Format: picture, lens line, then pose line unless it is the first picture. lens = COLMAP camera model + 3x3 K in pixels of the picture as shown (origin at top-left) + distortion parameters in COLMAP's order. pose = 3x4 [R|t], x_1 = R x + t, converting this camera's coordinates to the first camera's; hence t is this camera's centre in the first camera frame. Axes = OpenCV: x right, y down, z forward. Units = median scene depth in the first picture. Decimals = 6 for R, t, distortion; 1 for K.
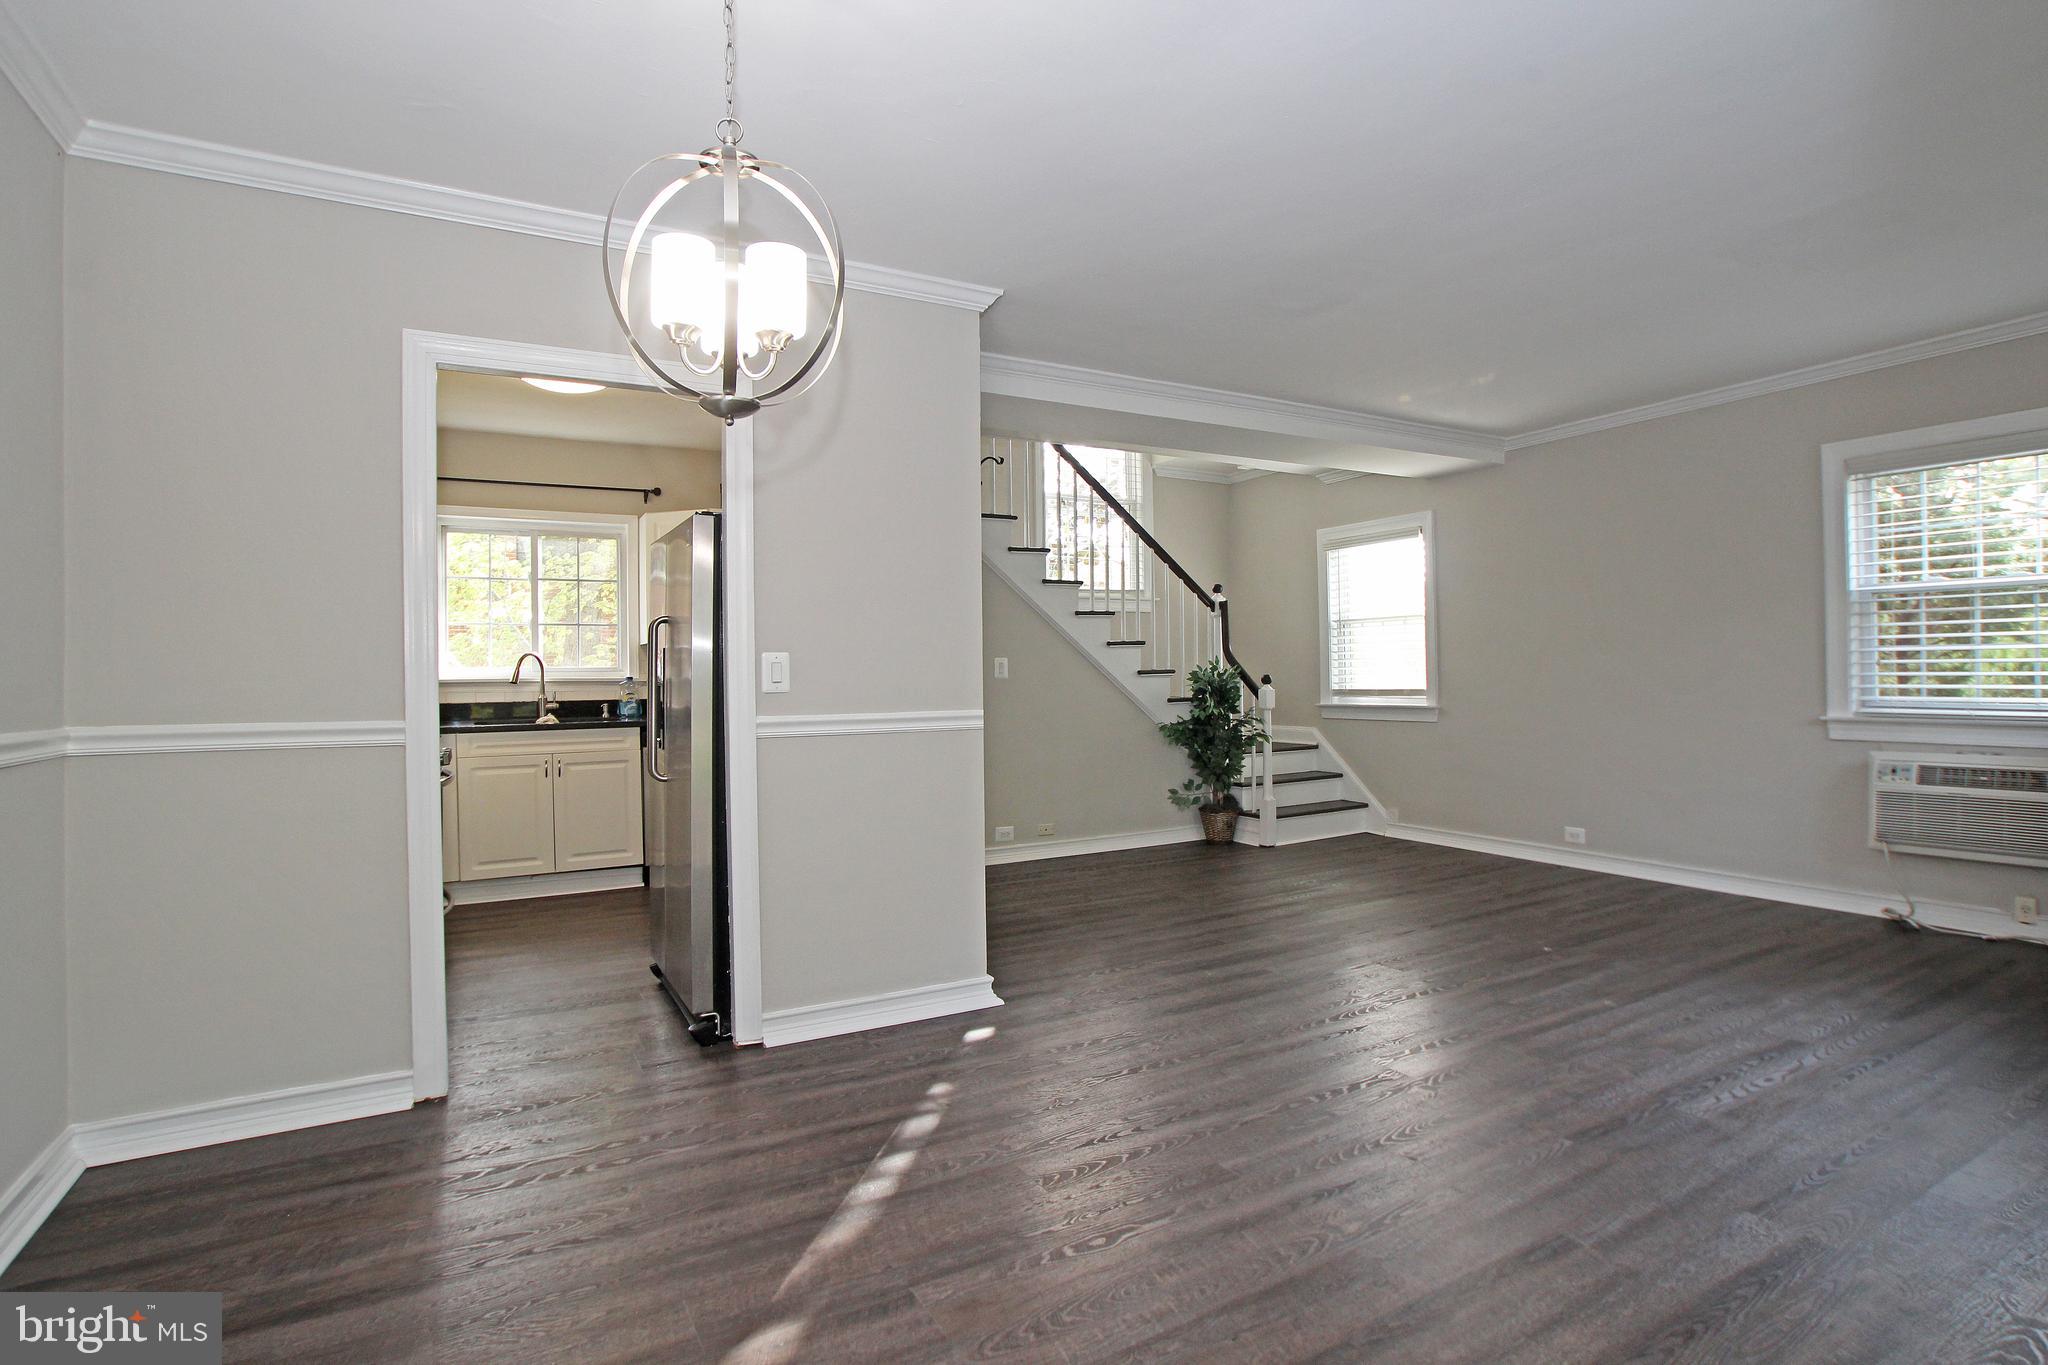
lens RADIAL K [[1032.6, 0, 1045.2], [0, 1032.6, 670.3], [0, 0, 1]] dist [-0.078985, 0.037033]
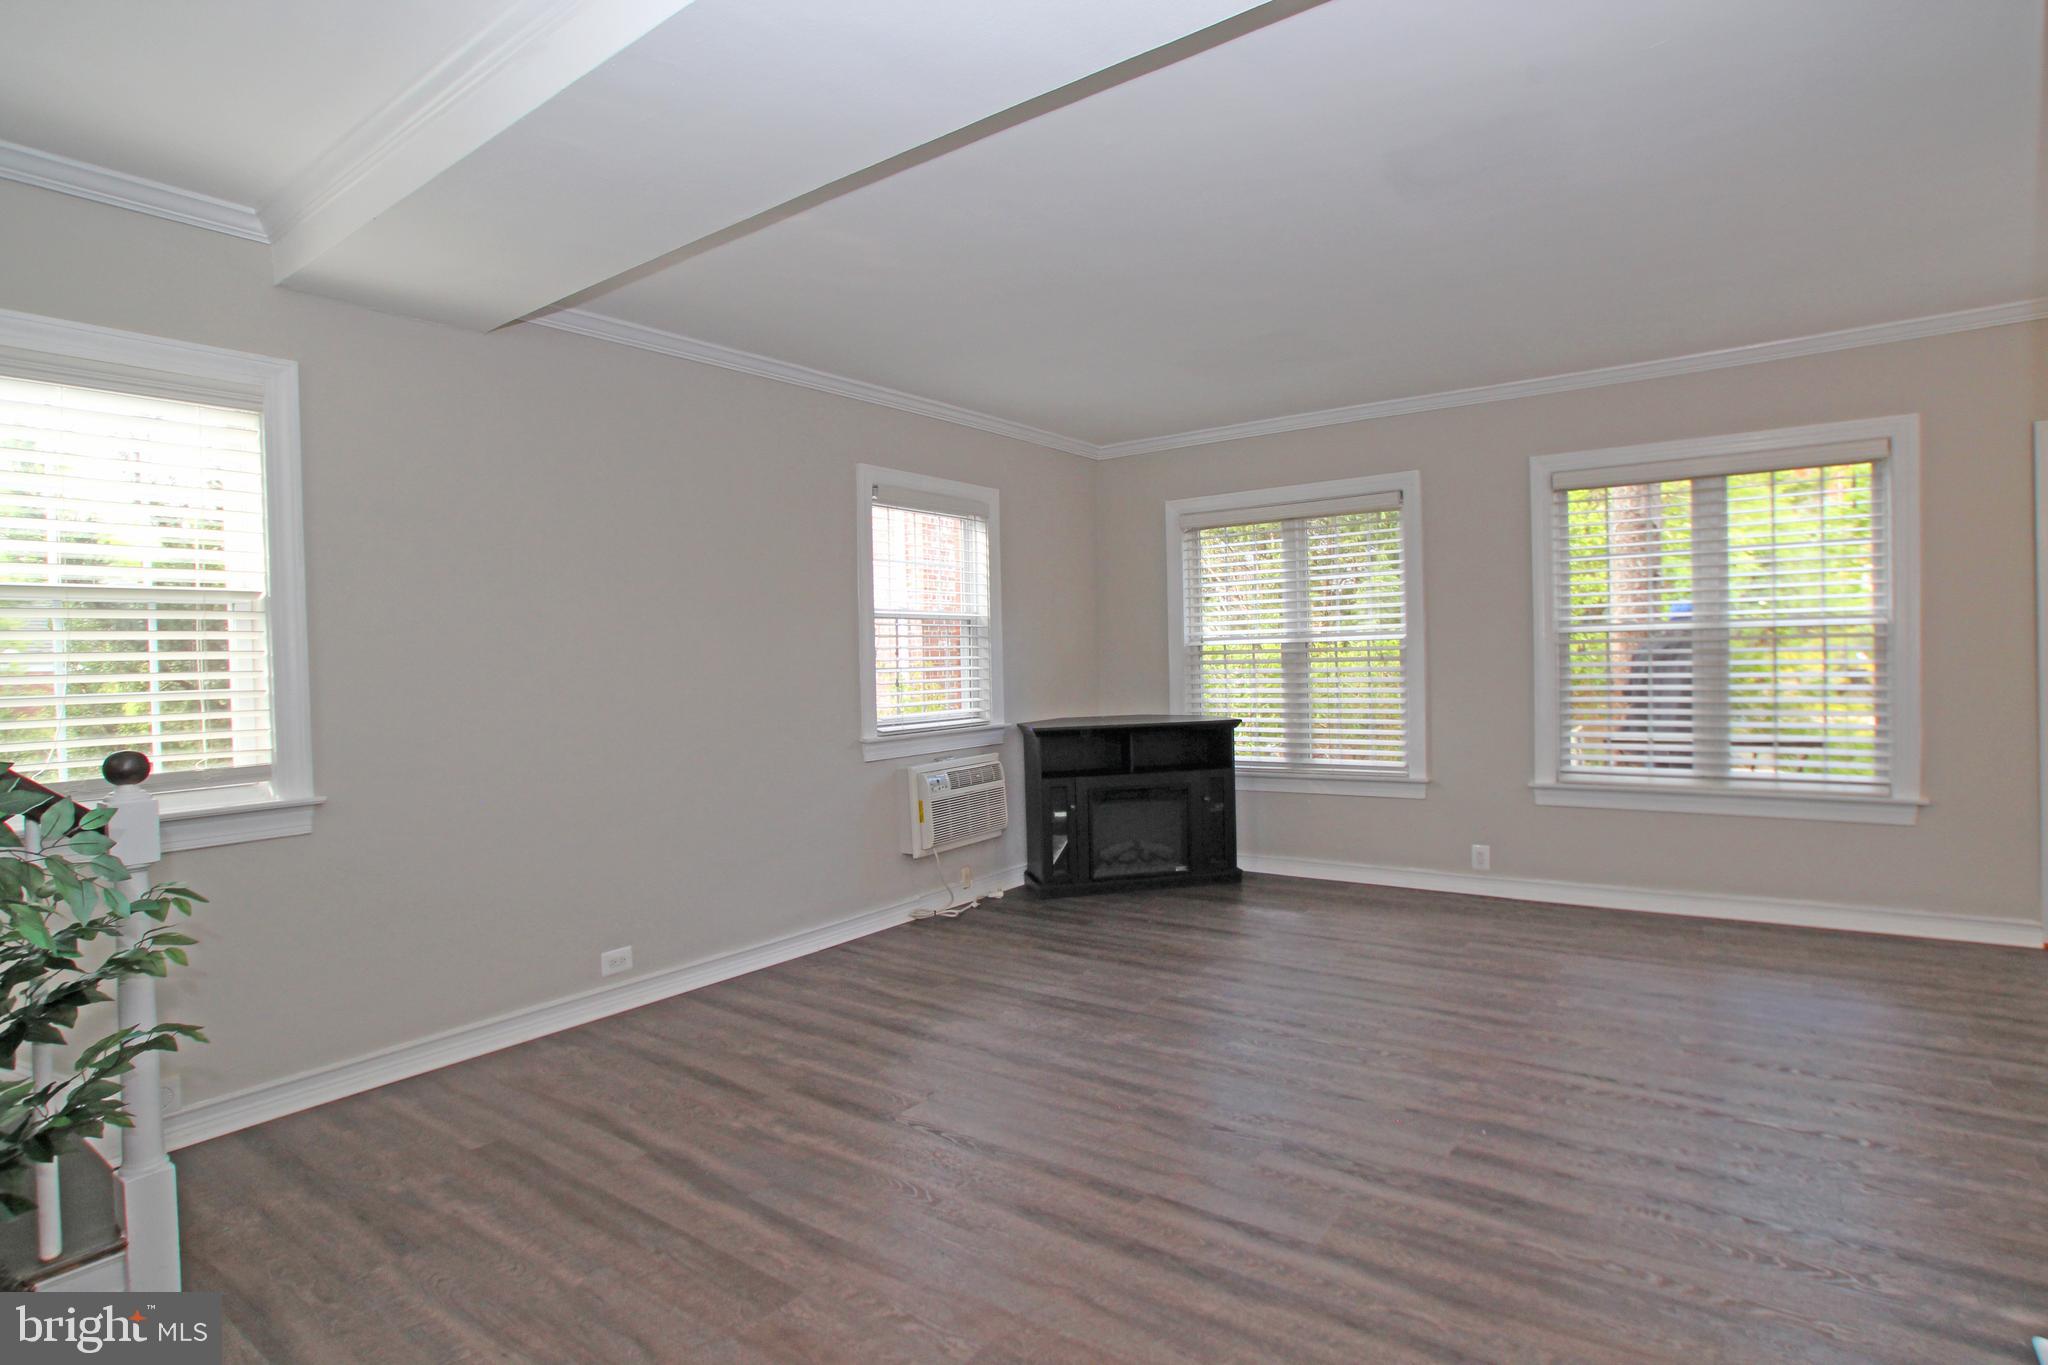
lens RADIAL K [[1032.6, 0, 1045.2], [0, 1032.6, 670.3], [0, 0, 1]] dist [-0.078985, 0.037033]
pose [[-0.411044, 0.014353, 0.911503, -0.153589], [0.030895, 0.999521, -0.001806, -0.010279], [-0.911092, 0.027419, -0.411291, 0.877575]]
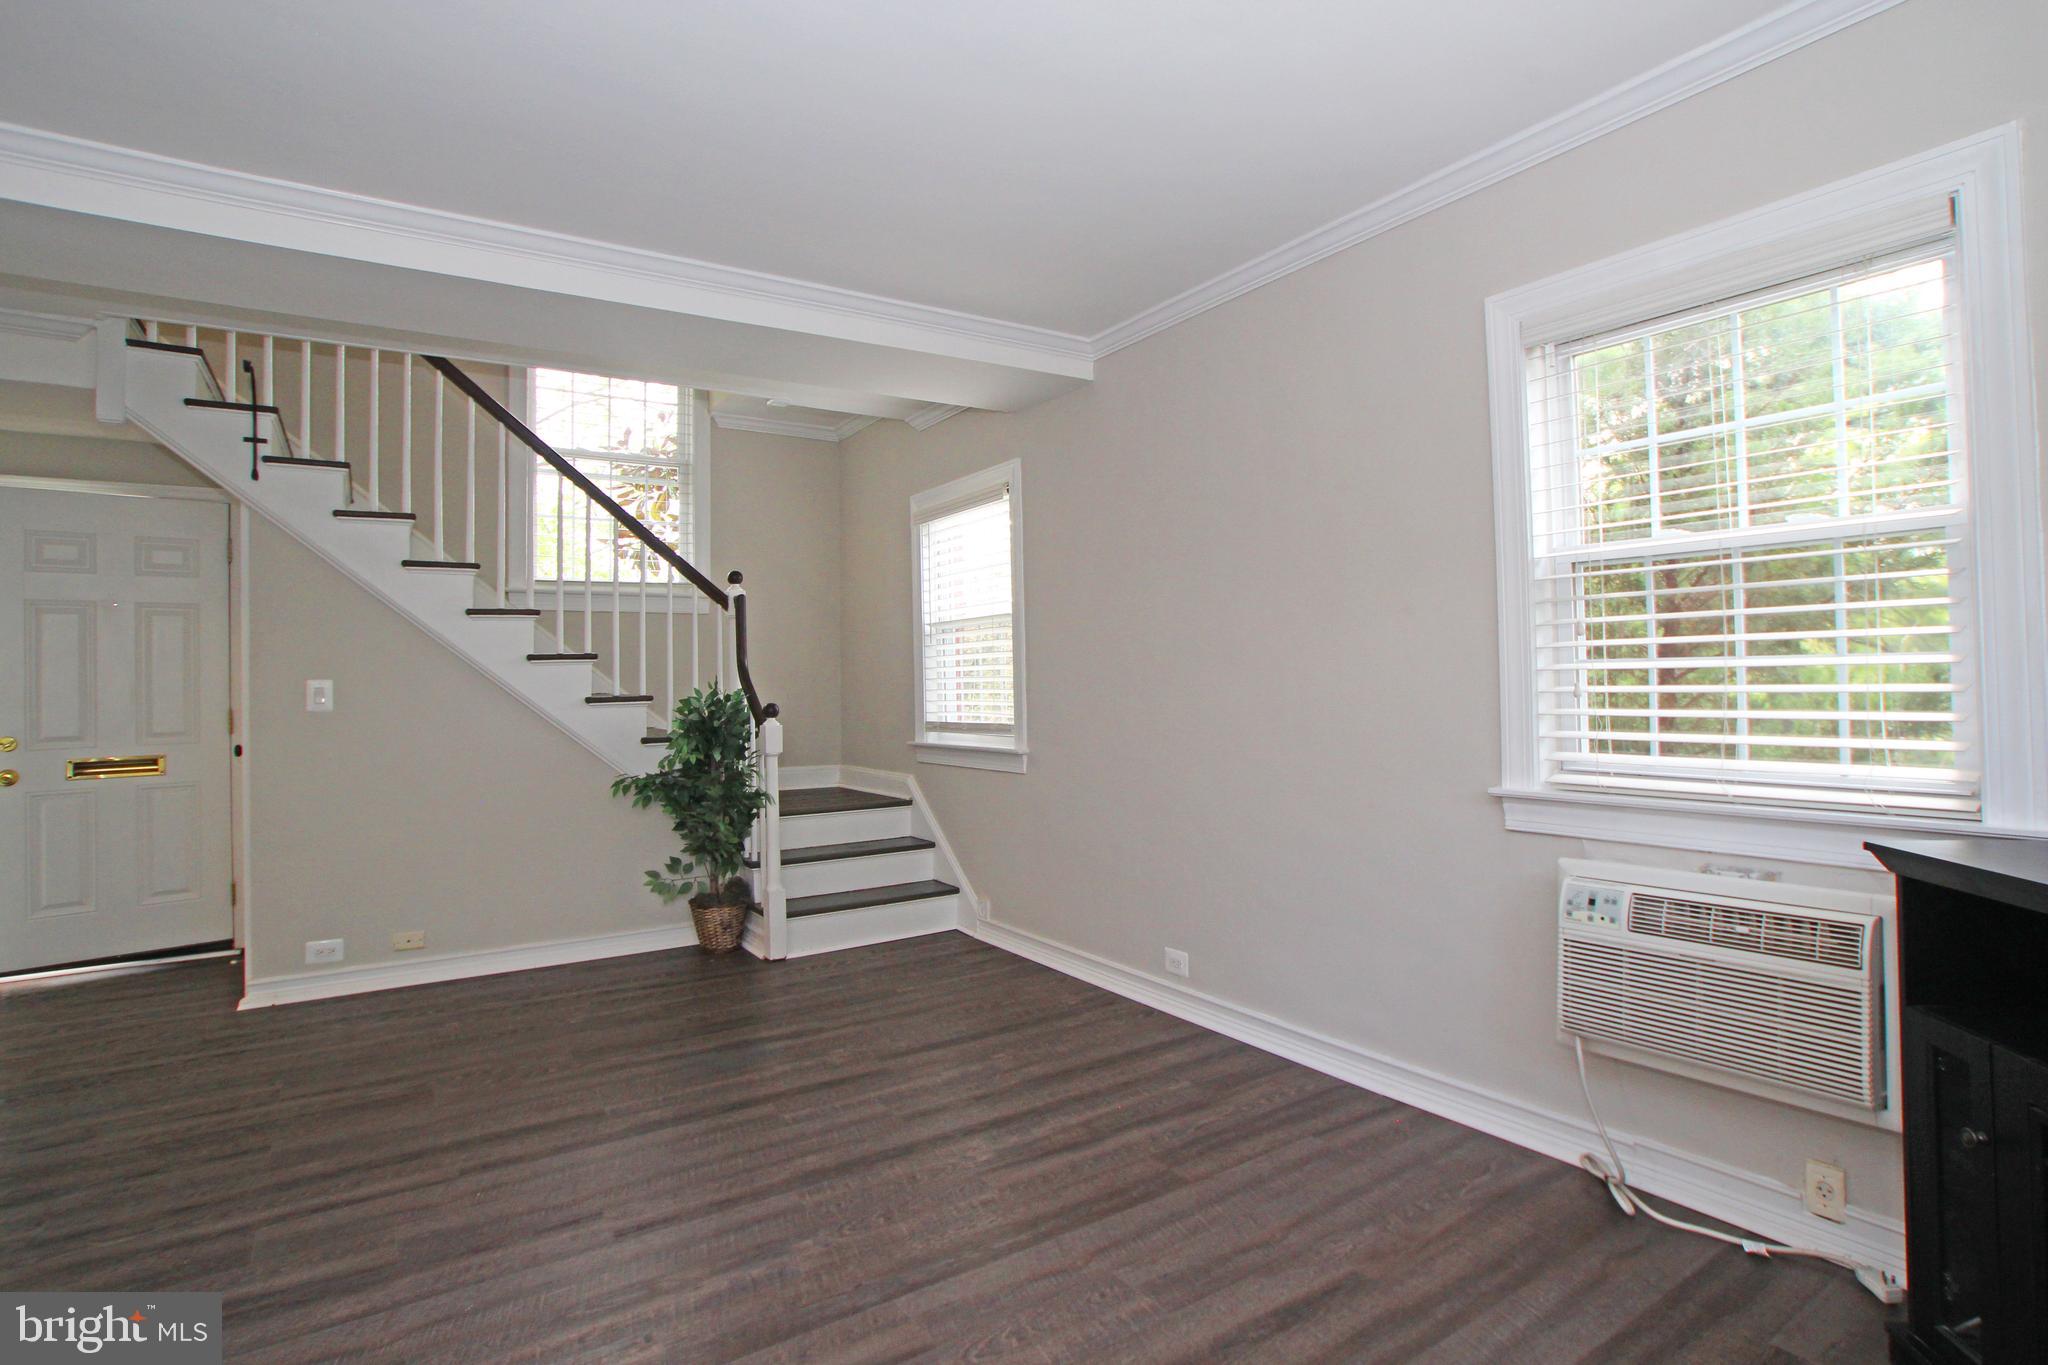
lens RADIAL K [[1032.6, 0, 1045.2], [0, 1032.6, 670.3], [0, 0, 1]] dist [-0.078985, 0.037033]
pose [[0.997244, -0.004246, 0.074070, 0.343443], [0.005042, 0.999931, -0.010570, -0.009942], [-0.074020, 0.010914, 0.997197, 0.320616]]
